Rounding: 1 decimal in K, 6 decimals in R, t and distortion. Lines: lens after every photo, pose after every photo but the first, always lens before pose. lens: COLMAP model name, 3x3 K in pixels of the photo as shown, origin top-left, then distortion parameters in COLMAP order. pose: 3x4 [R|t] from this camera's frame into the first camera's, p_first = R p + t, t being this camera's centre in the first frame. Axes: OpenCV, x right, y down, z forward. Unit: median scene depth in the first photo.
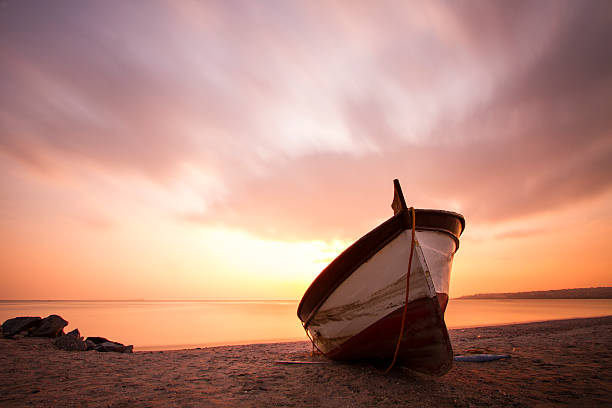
lens RADIAL K [[302.5, 0, 306.0], [0, 302.5, 232.7], [0, 0, 1]] dist [-0.000195, 0.001743]
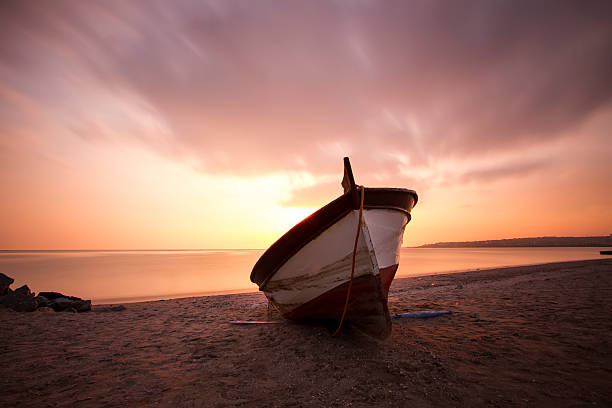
lens RADIAL K [[302.5, 0, 306.0], [0, 302.5, 232.7], [0, 0, 1]] dist [-0.000195, 0.001743]
pose [[0.995598, 0.014864, 0.092538, 0.069559], [-0.030879, 0.984239, 0.174127, -0.083400], [-0.088491, -0.176218, 0.980366, 0.029875]]
